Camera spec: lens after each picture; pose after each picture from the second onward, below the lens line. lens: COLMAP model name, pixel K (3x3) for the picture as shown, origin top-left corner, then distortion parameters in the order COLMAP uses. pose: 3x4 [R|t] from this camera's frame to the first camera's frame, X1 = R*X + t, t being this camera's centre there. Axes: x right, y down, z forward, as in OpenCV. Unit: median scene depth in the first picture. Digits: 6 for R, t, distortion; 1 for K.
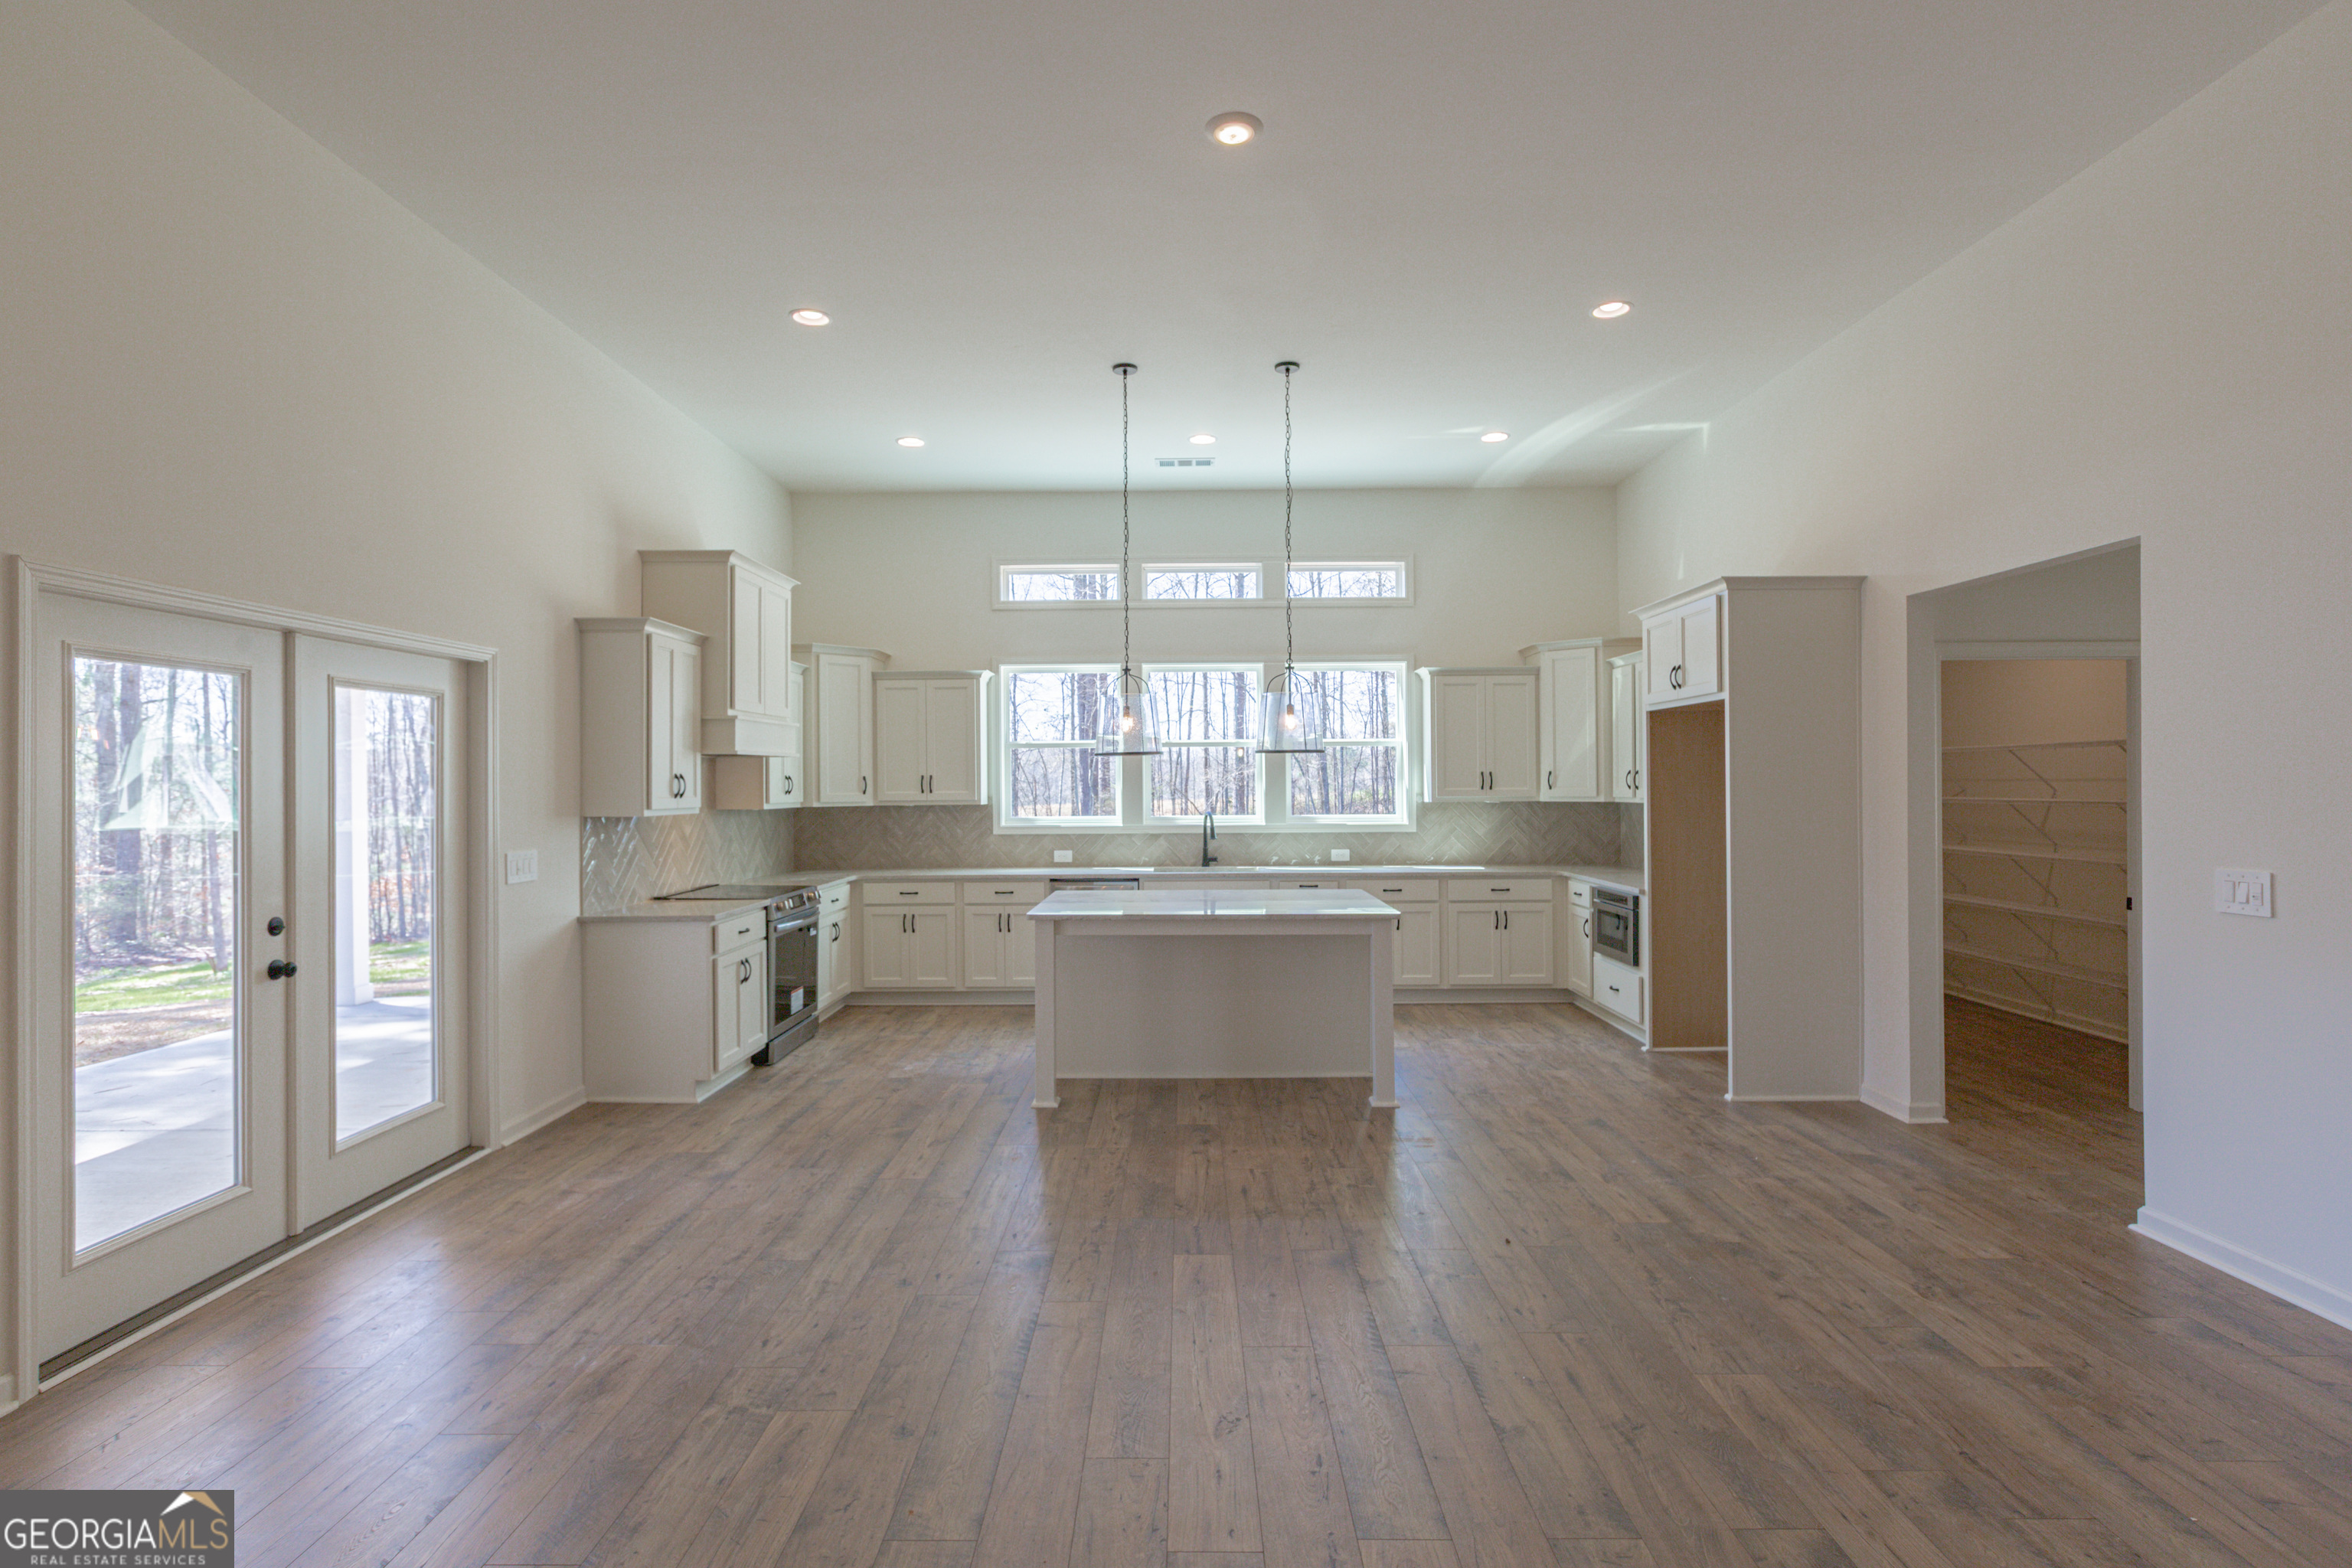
lens RADIAL K [[1124.0, 0, 1172.0], [0, 1124.0, 777.4], [0, 0, 1]] dist [0.002418, 0.000130]
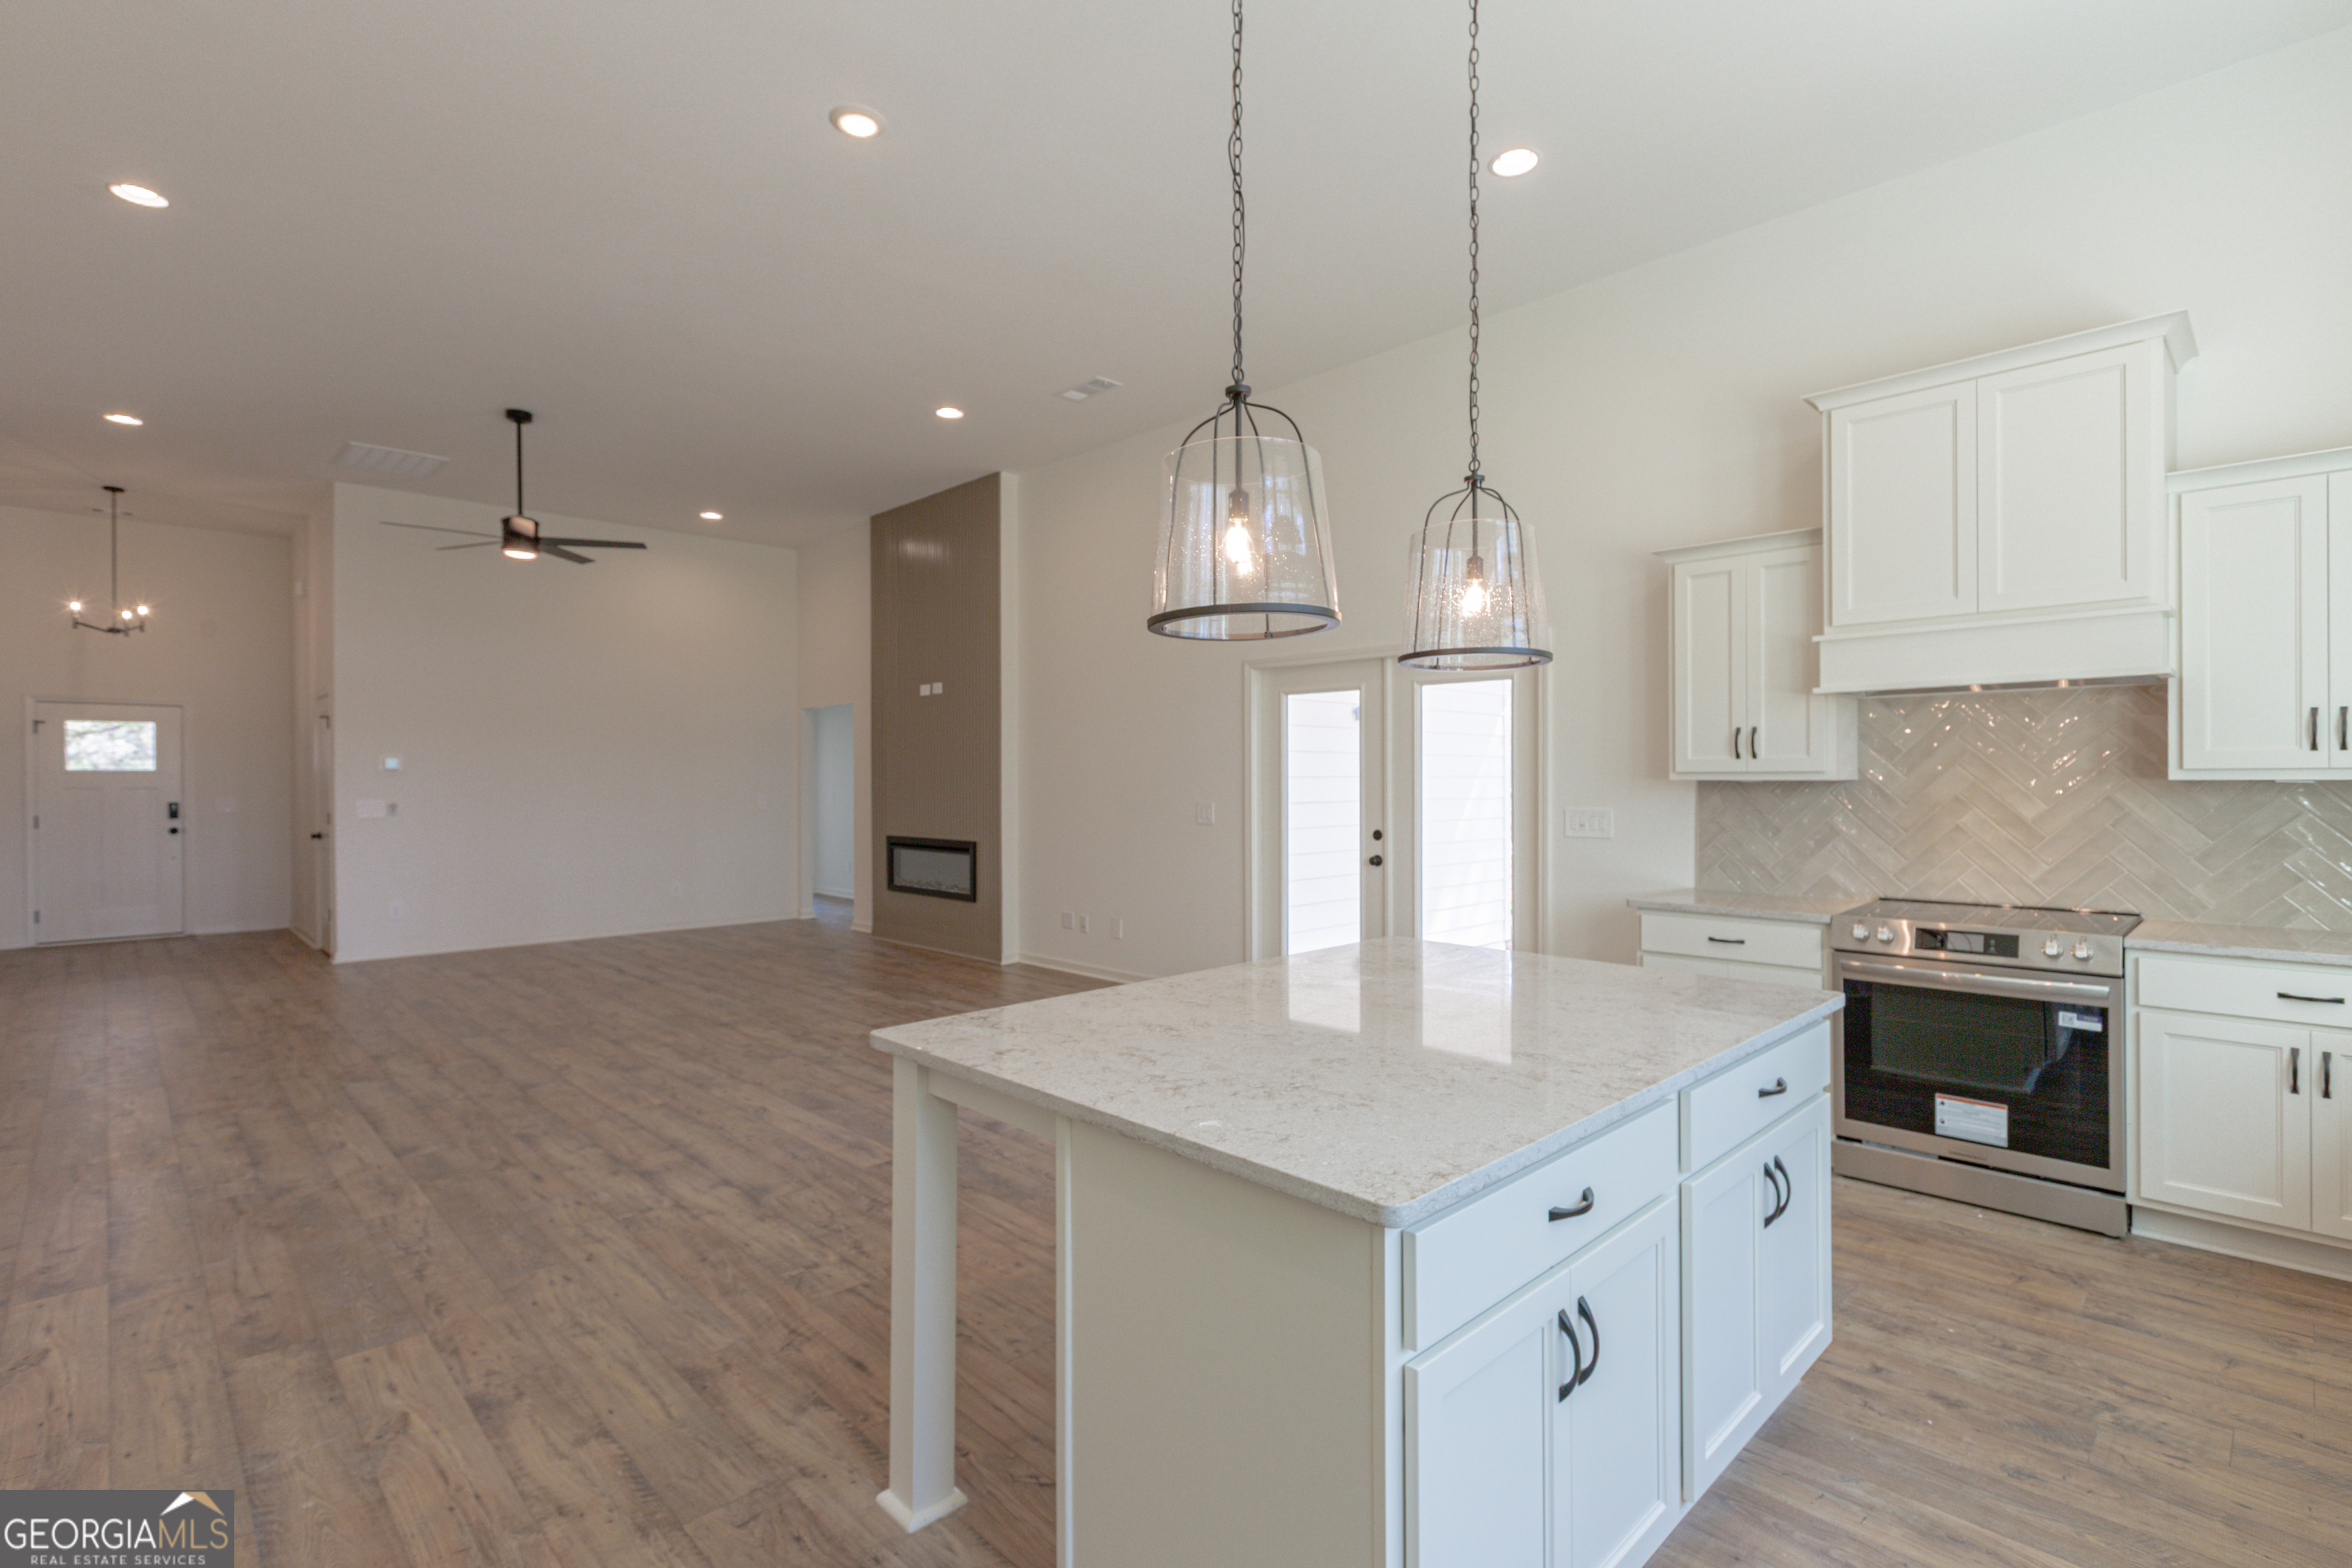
lens RADIAL K [[1092.3, 0, 1208.7], [0, 1092.3, 777.0], [0, 0, 1]] dist [-0.021232, 0.000591]
pose [[-0.689459, 0.006982, -0.724291, 0.292159], [0.011176, 0.999937, -0.001000, 0.021967], [0.724239, -0.008784, -0.689493, 0.986554]]
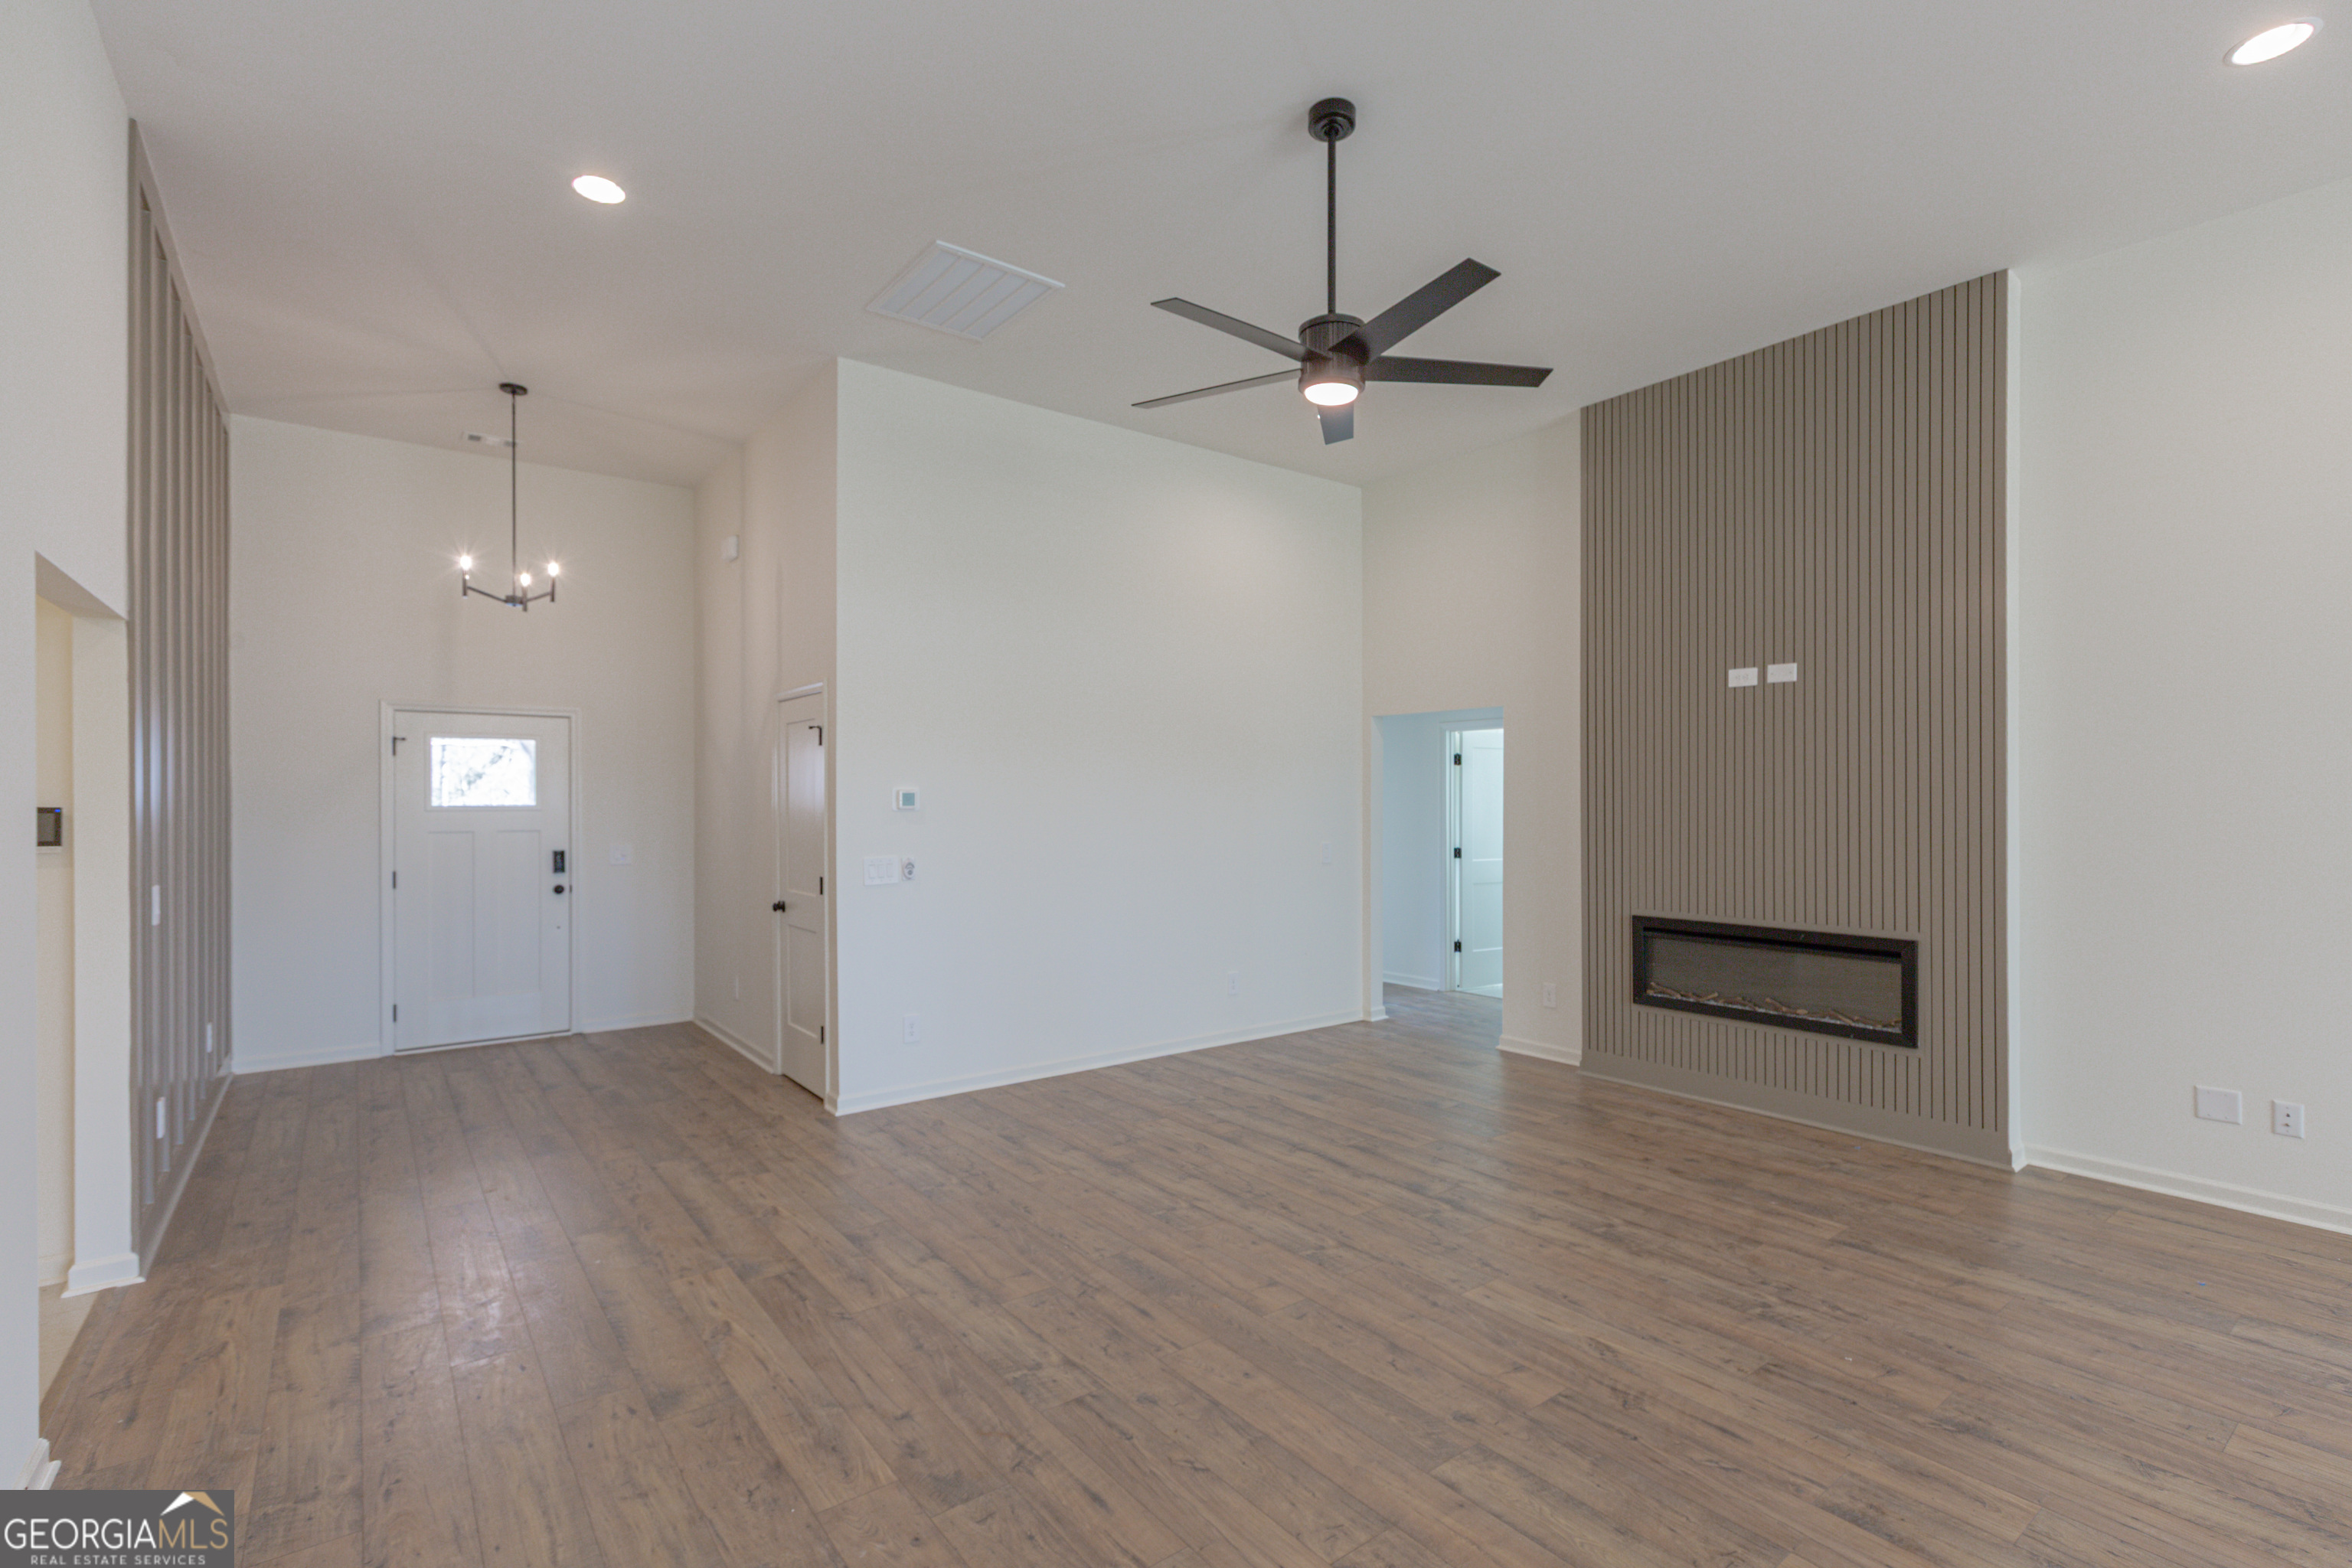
lens RADIAL K [[1075.2, 0, 1177.9], [0, 1075.2, 796.3], [0, 0, 1]] dist [0.001550, -0.016435]
pose [[-0.789682, 0.005016, -0.613496, 0.366275], [0.009421, 0.999948, -0.003951, -0.001152], [0.613444, -0.008899, -0.789688, 0.251631]]
